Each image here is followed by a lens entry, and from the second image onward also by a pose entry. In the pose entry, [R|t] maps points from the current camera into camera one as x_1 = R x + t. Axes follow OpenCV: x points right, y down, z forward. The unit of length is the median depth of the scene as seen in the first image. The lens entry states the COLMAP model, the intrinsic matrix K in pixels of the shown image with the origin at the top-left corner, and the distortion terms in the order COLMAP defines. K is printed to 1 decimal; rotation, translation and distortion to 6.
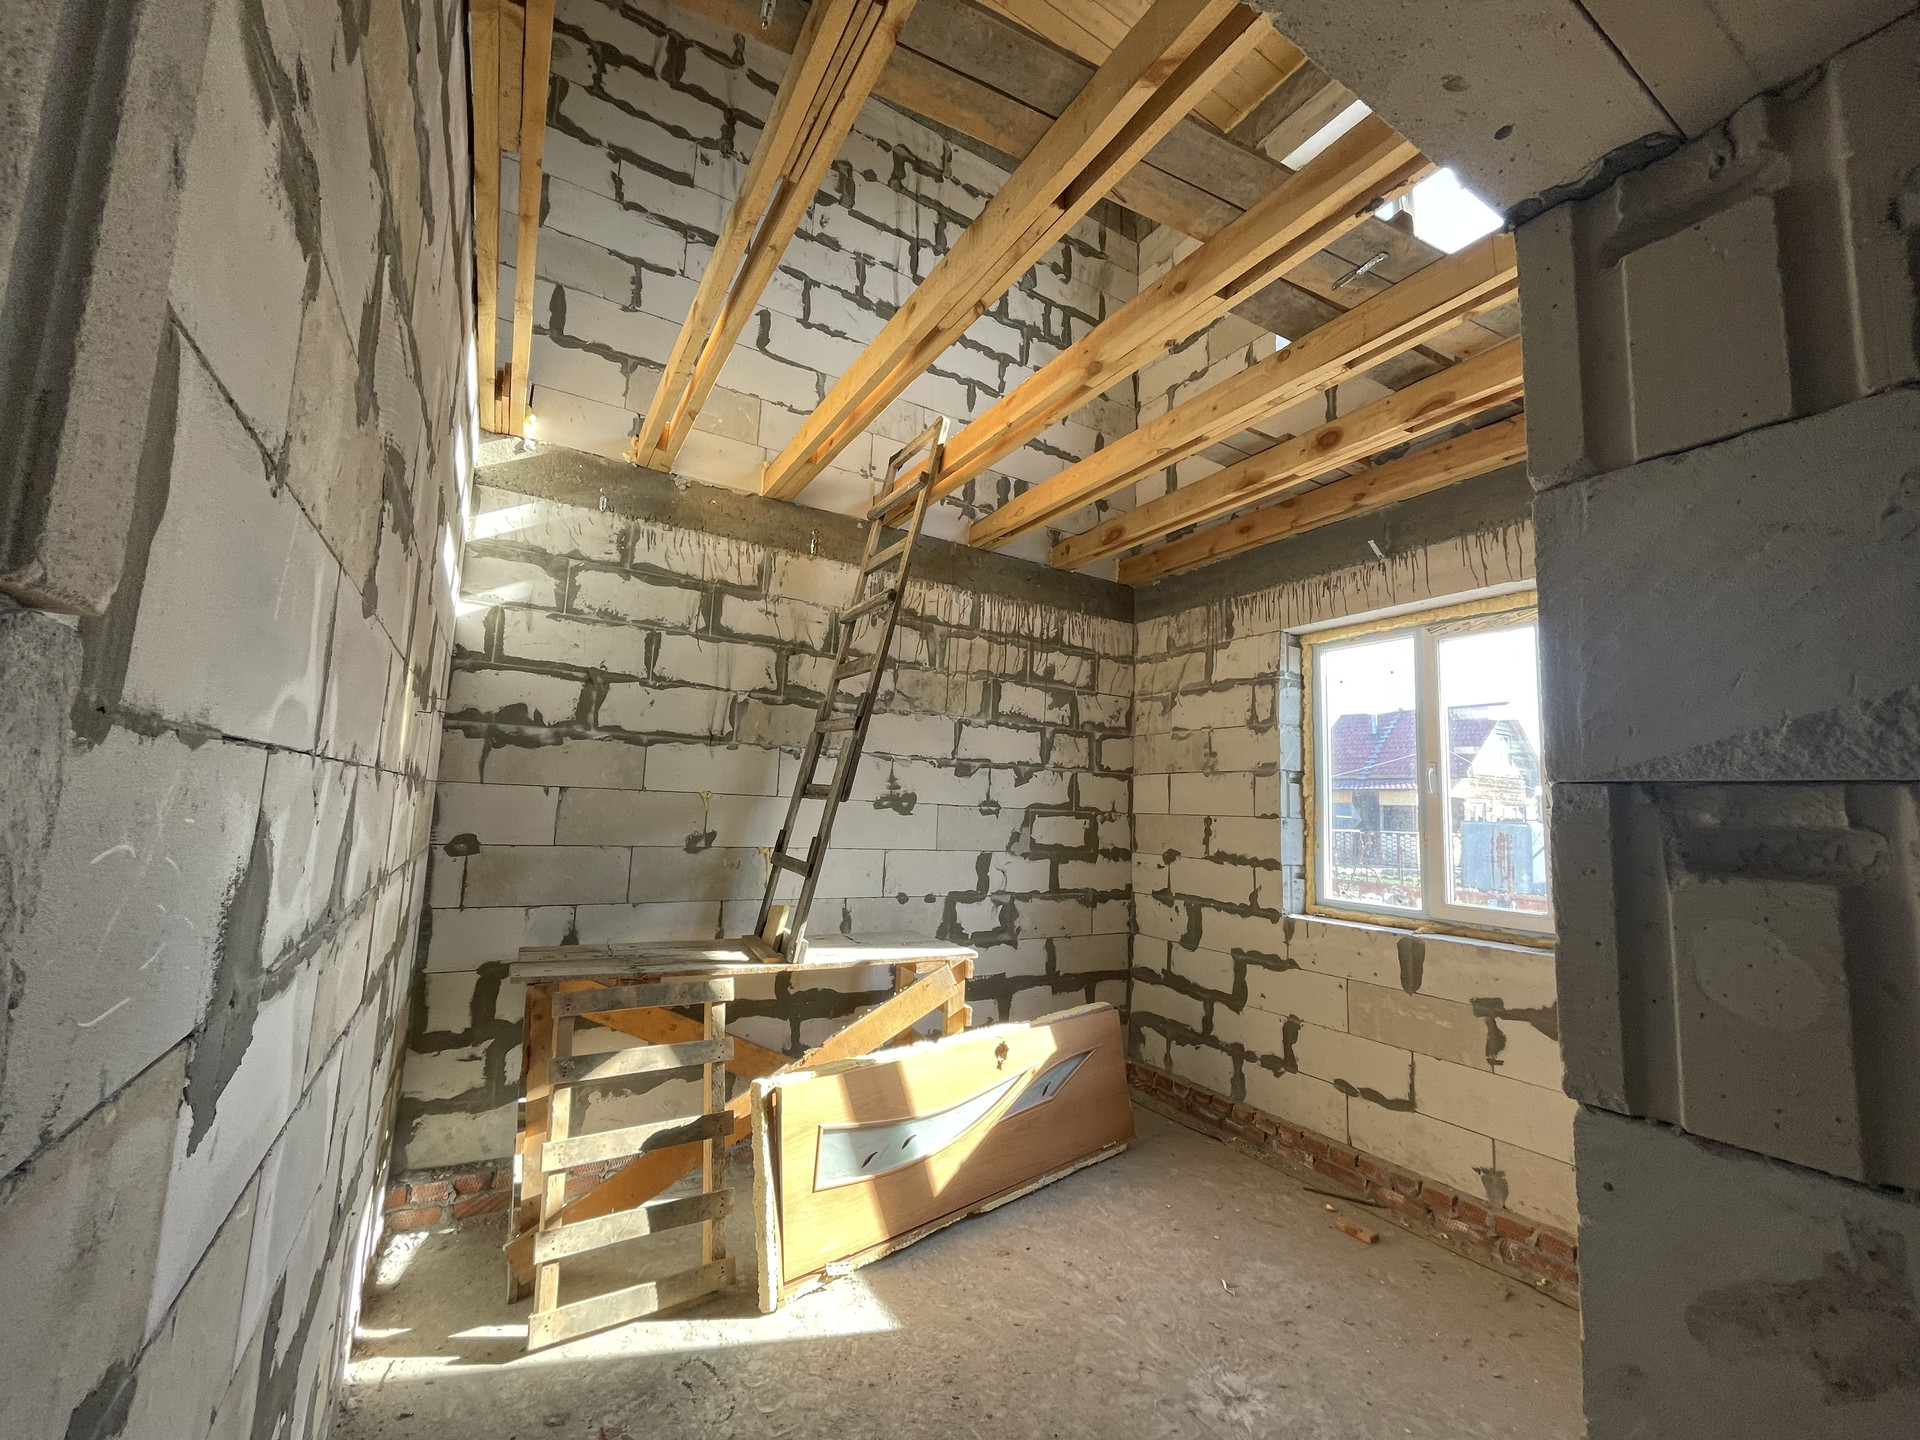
lens RADIAL K [[777.0, 0, 963.3], [0, 777.0, 708.5], [0, 0, 1]] dist [-0.004216, 0.000267]
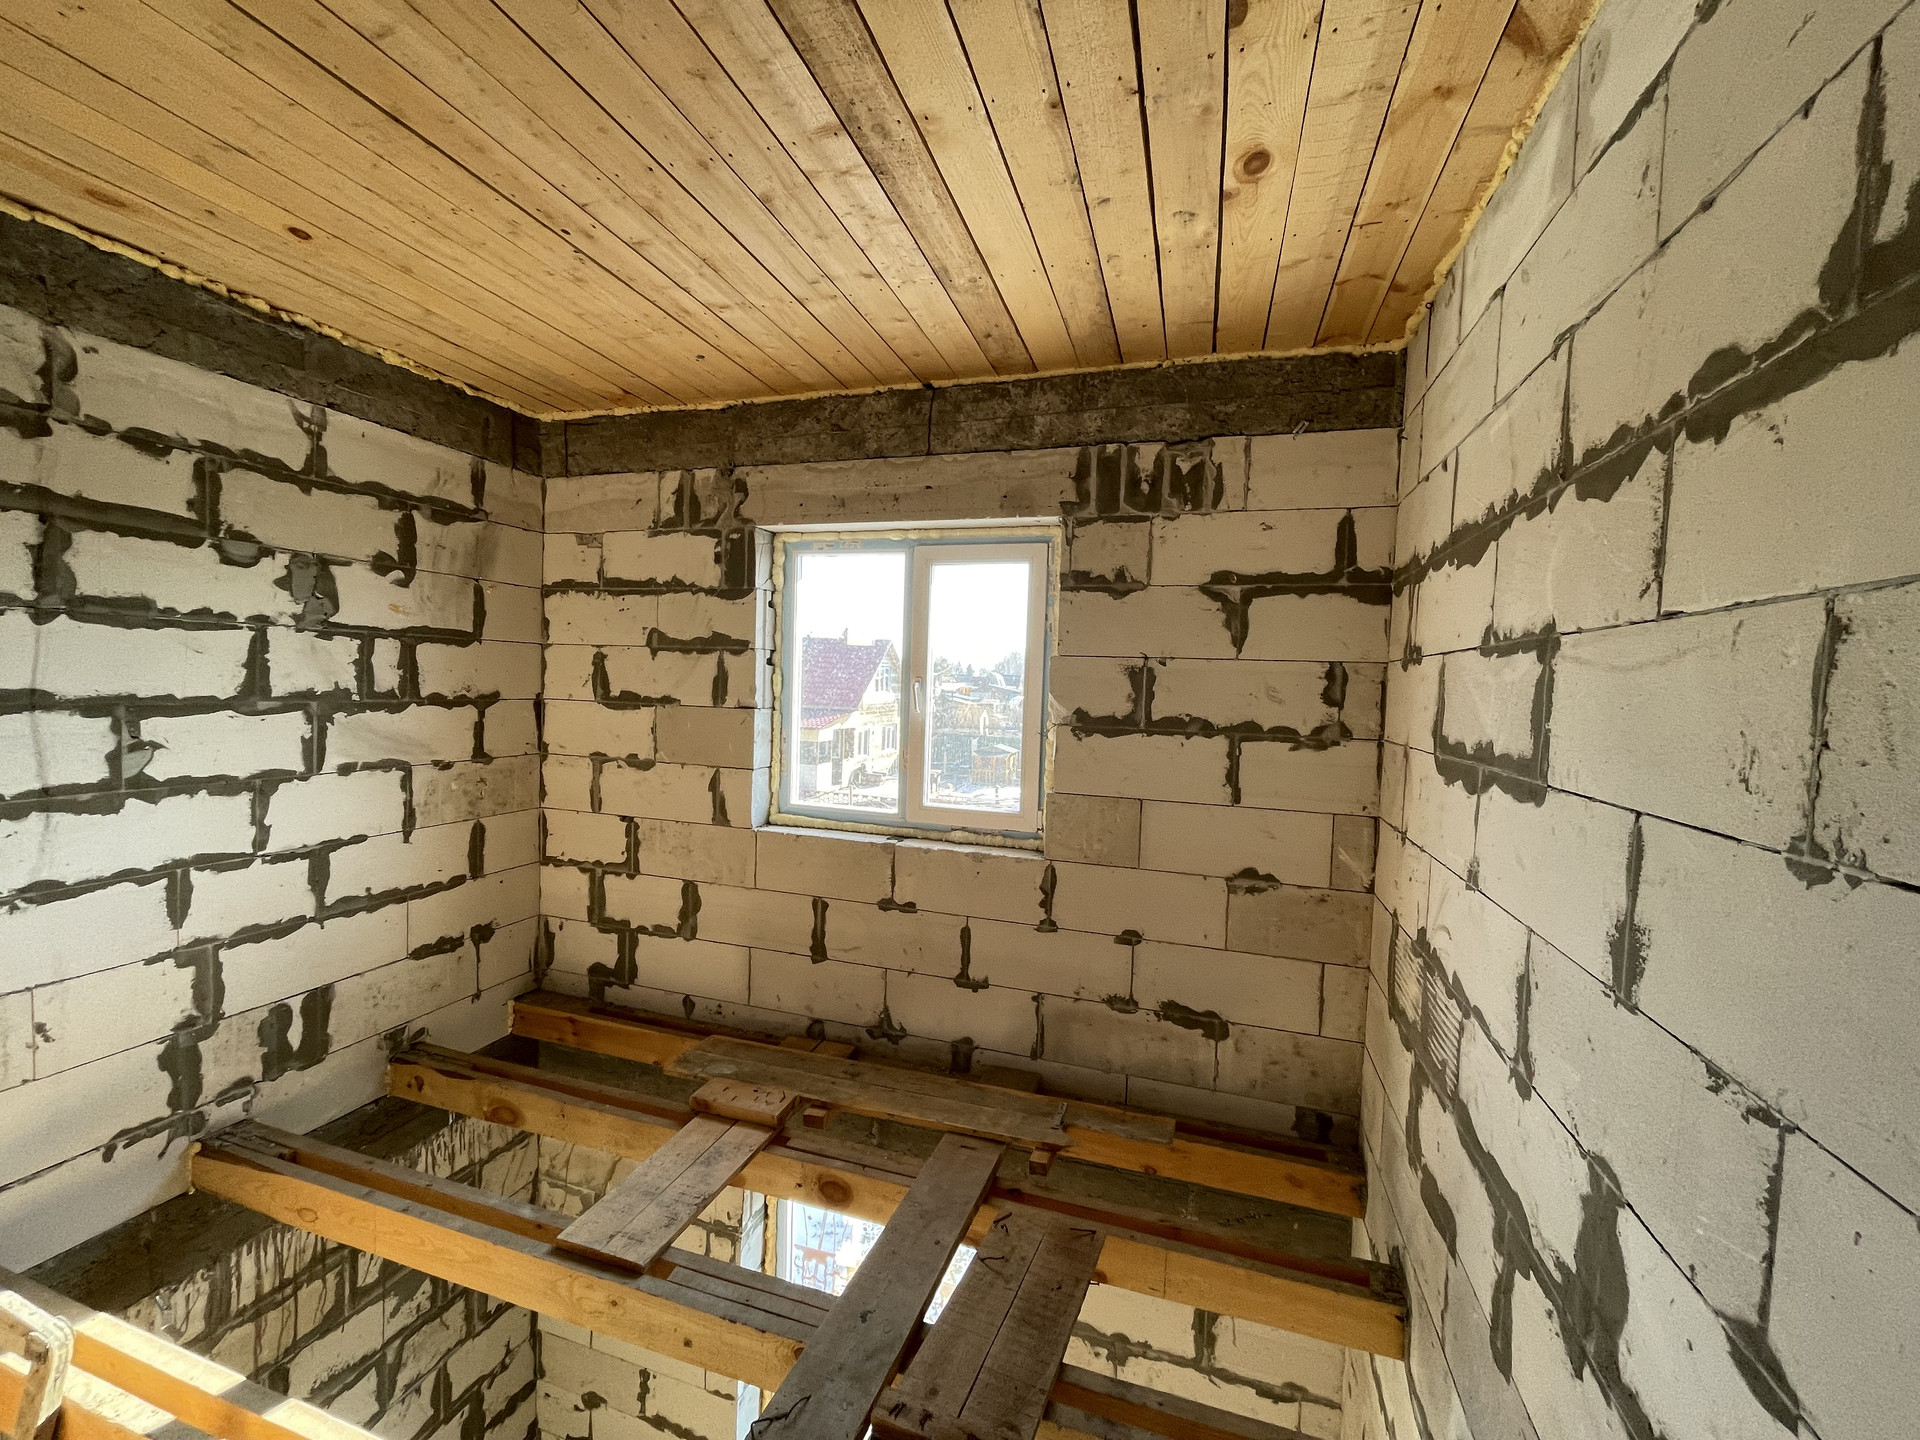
lens RADIAL K [[777.0, 0, 963.2], [0, 777.0, 717.4], [0, 0, 1]] dist [-0.004216, 0.000267]
pose [[0.752643, -0.042282, 0.657070, 0.075279], [-0.086515, 0.982933, 0.162350, -0.706336], [-0.652720, -0.179038, 0.736140, 0.352429]]
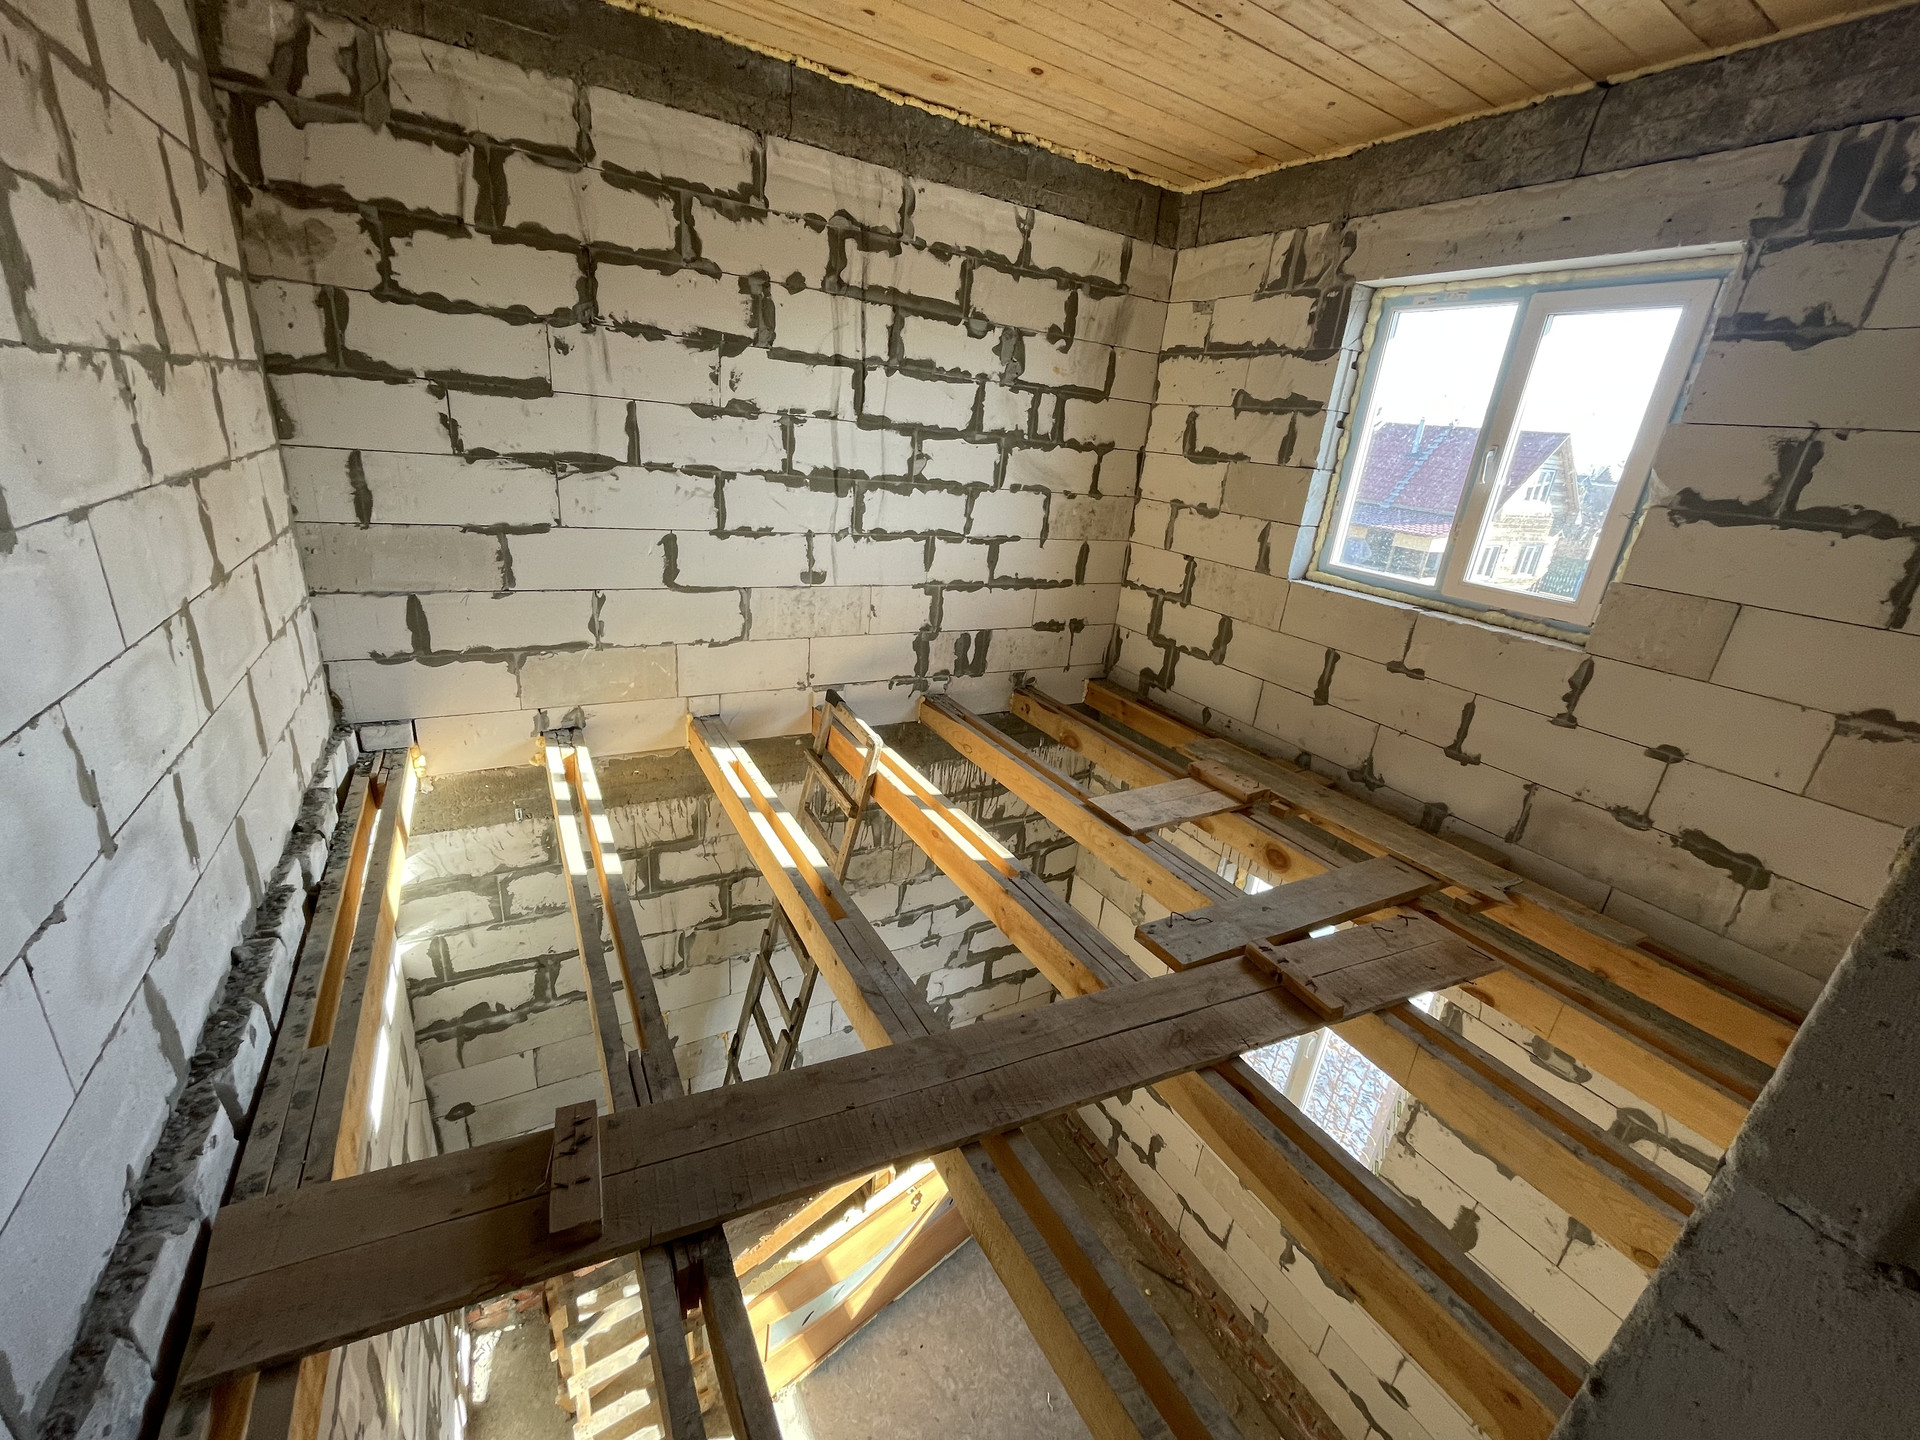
lens RADIAL K [[777.0, 0, 962.8], [0, 777.0, 716.8], [0, 0, 1]] dist [-0.004216, 0.000267]
pose [[0.998267, 0.058693, 0.004149, 0.059413], [-0.054066, 0.887182, 0.458241, -0.697919], [0.023215, -0.457671, 0.888818, 0.179941]]
